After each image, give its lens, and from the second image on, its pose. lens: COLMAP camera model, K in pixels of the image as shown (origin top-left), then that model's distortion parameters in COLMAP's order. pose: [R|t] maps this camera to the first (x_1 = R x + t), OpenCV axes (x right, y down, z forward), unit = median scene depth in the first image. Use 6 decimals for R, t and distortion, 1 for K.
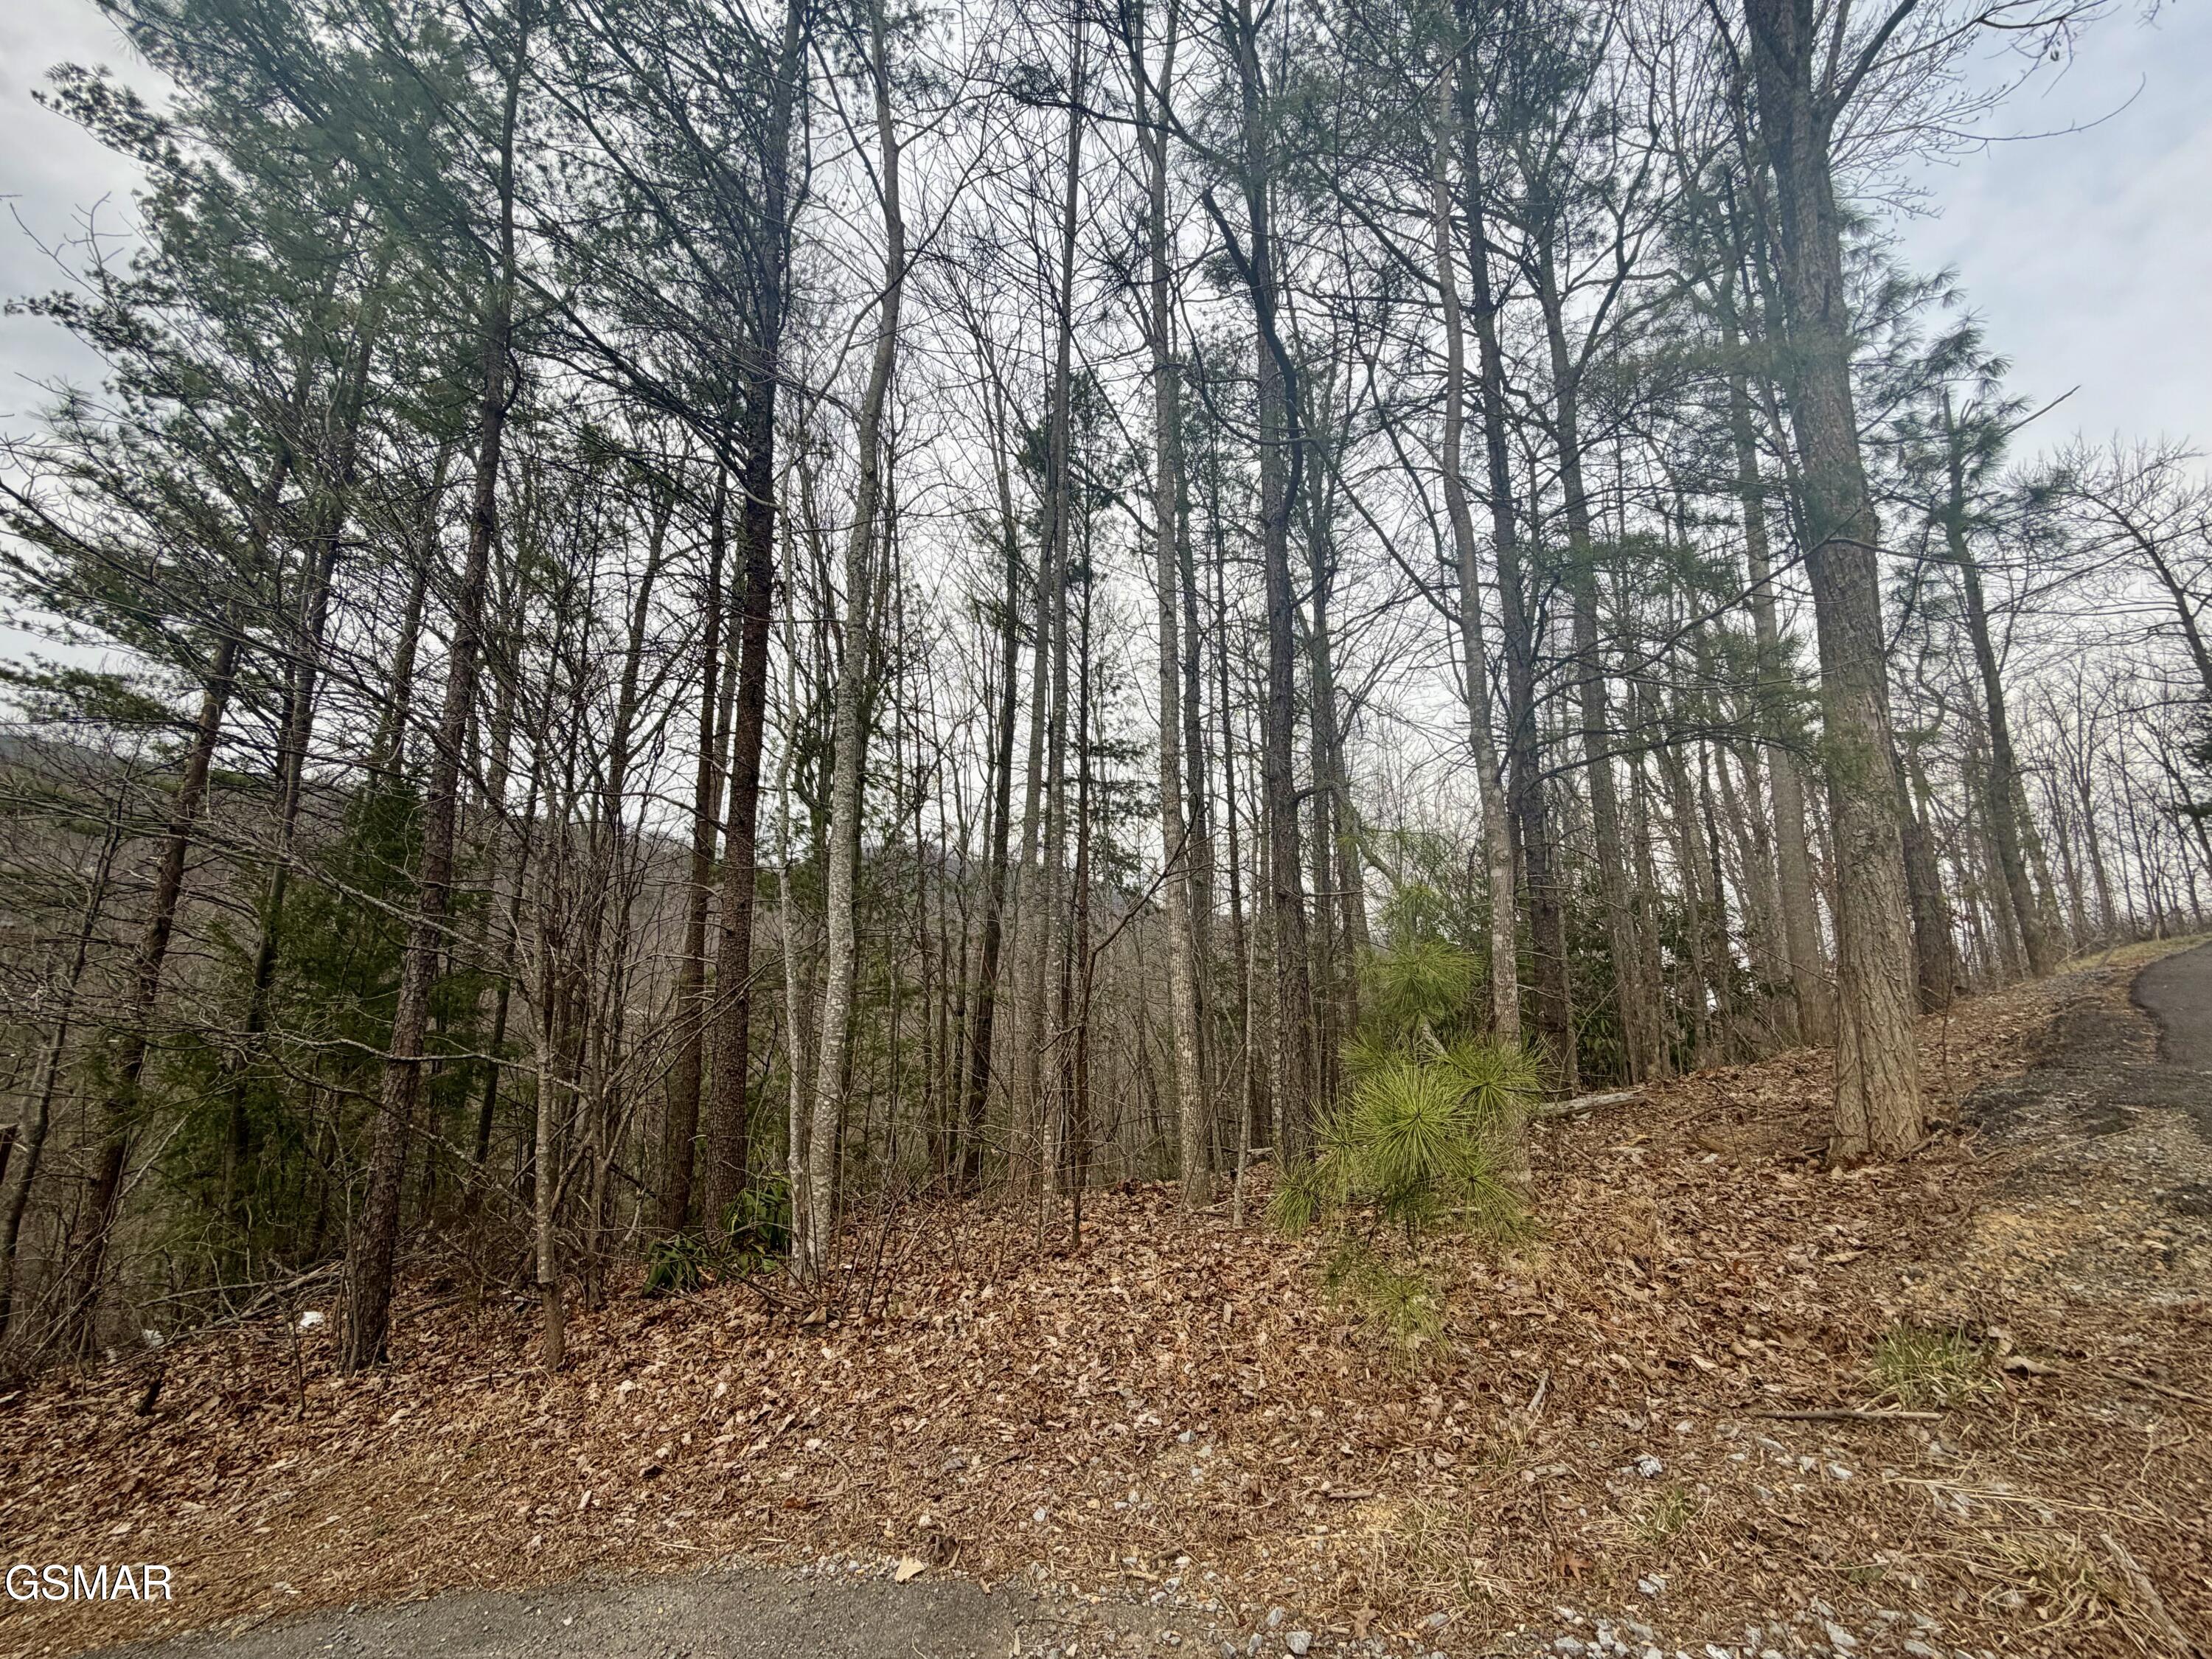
lens RADIAL K [[876.8, 0, 1103.5], [0, 876.8, 826.2], [0, 0, 1]] dist [-0.001742, 0.000354]
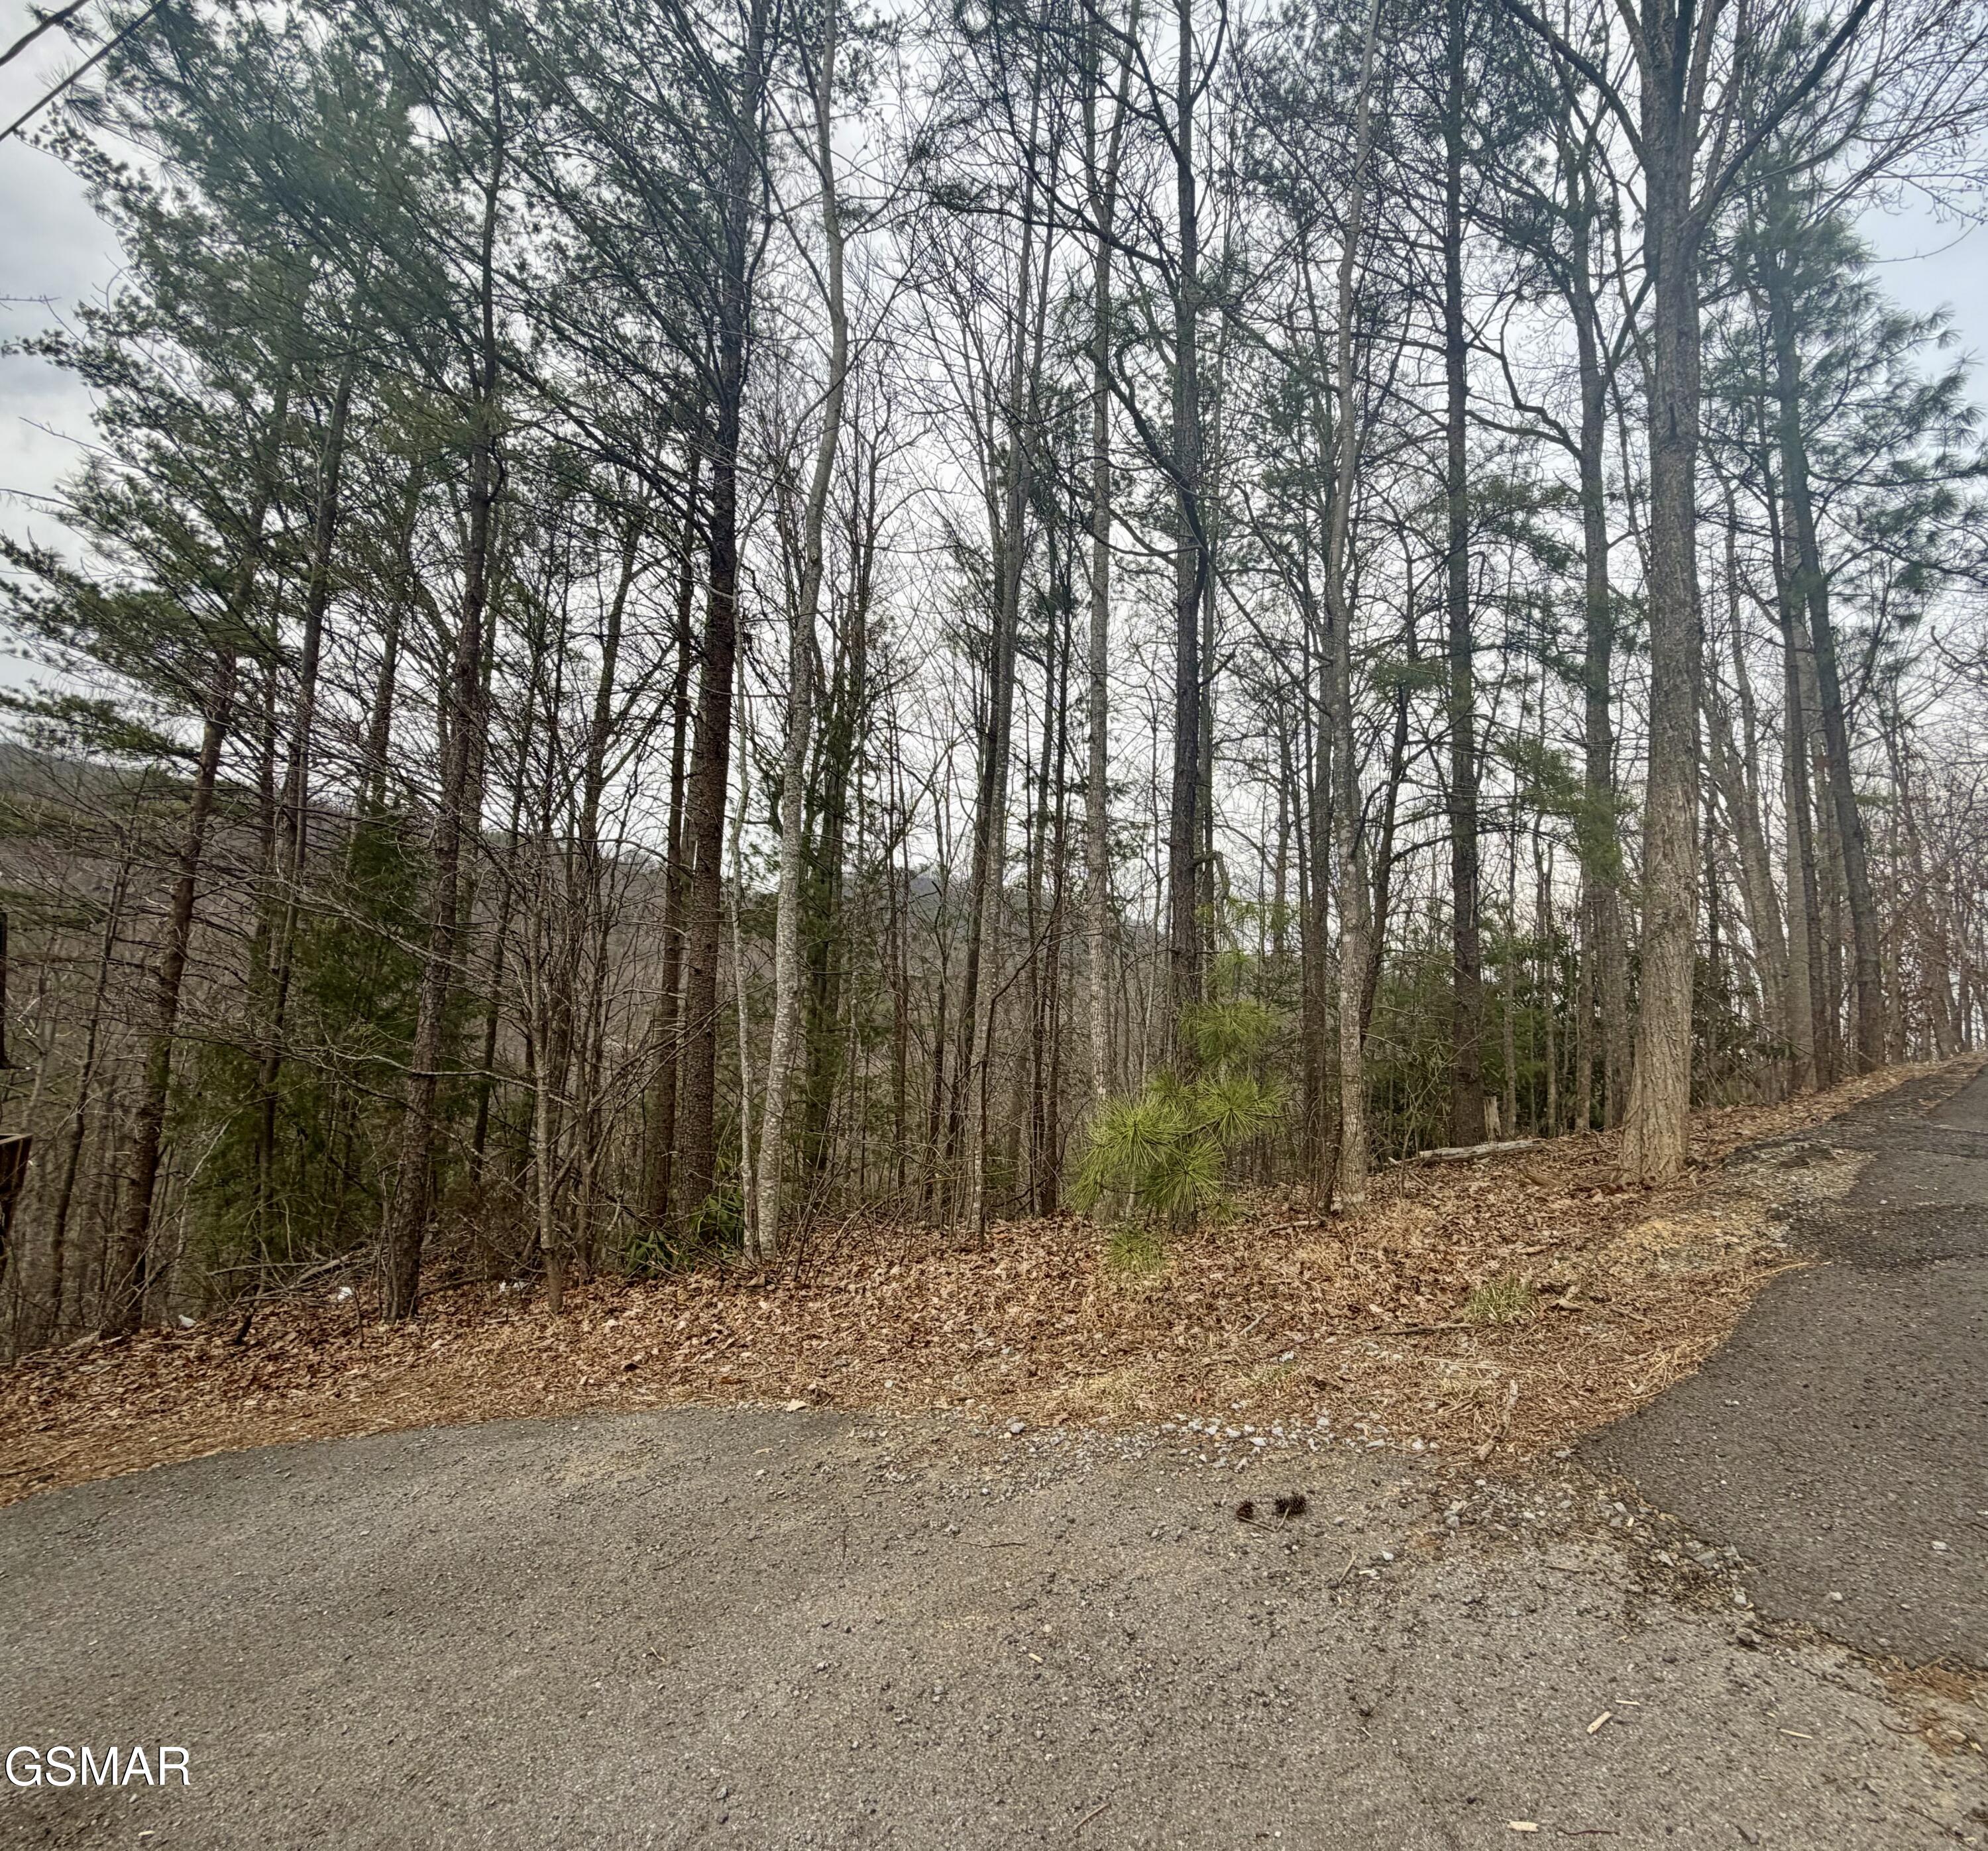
lens RADIAL K [[995.7, 0, 1084.8], [0, 995.7, 919.9], [0, 0, 1]] dist [-0.006135, 0.005118]
pose [[0.998698, 0.020558, -0.046698, 0.095981], [-0.017221, 0.997344, 0.070773, -0.032702], [0.048028, -0.069877, 0.996399, -0.176968]]
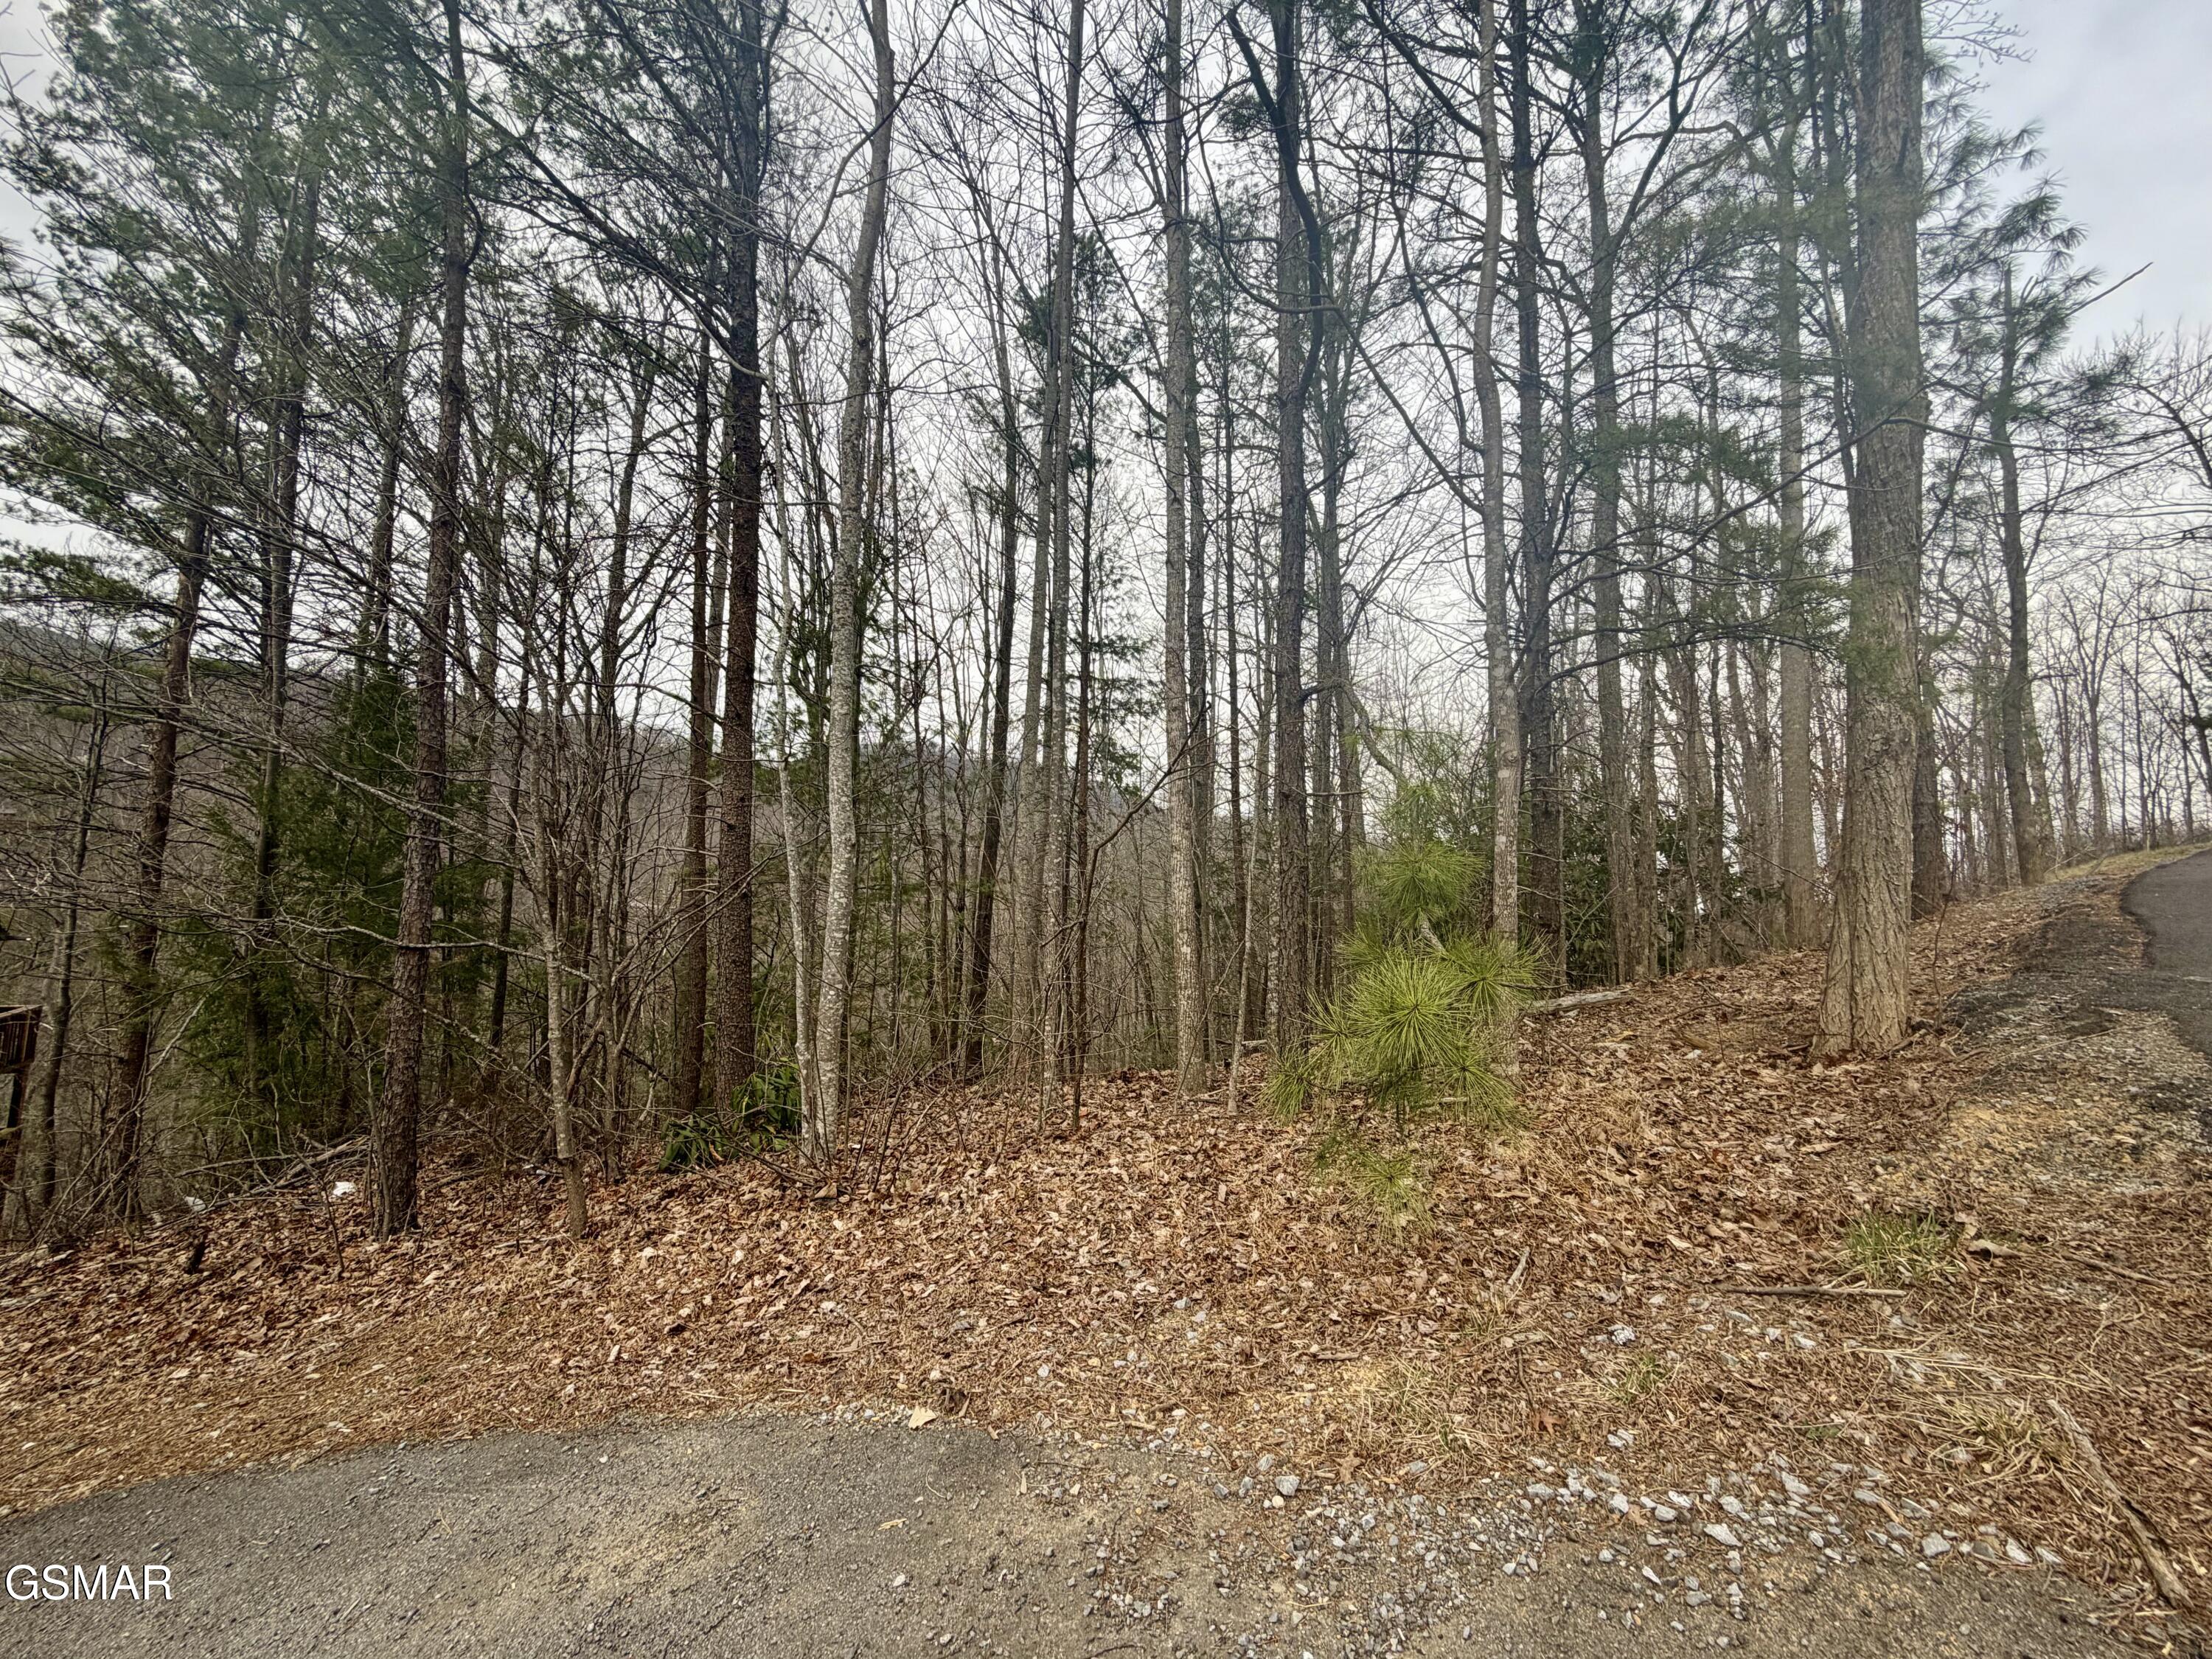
lens RADIAL K [[876.8, 0, 1103.8], [0, 876.8, 826.1], [0, 0, 1]] dist [-0.001742, 0.000354]
pose [[0.999936, 0.010990, 0.002600, -0.002968], [-0.011214, 0.993488, 0.113381, 0.002639], [-0.001337, -0.113403, 0.993548, 0.006017]]
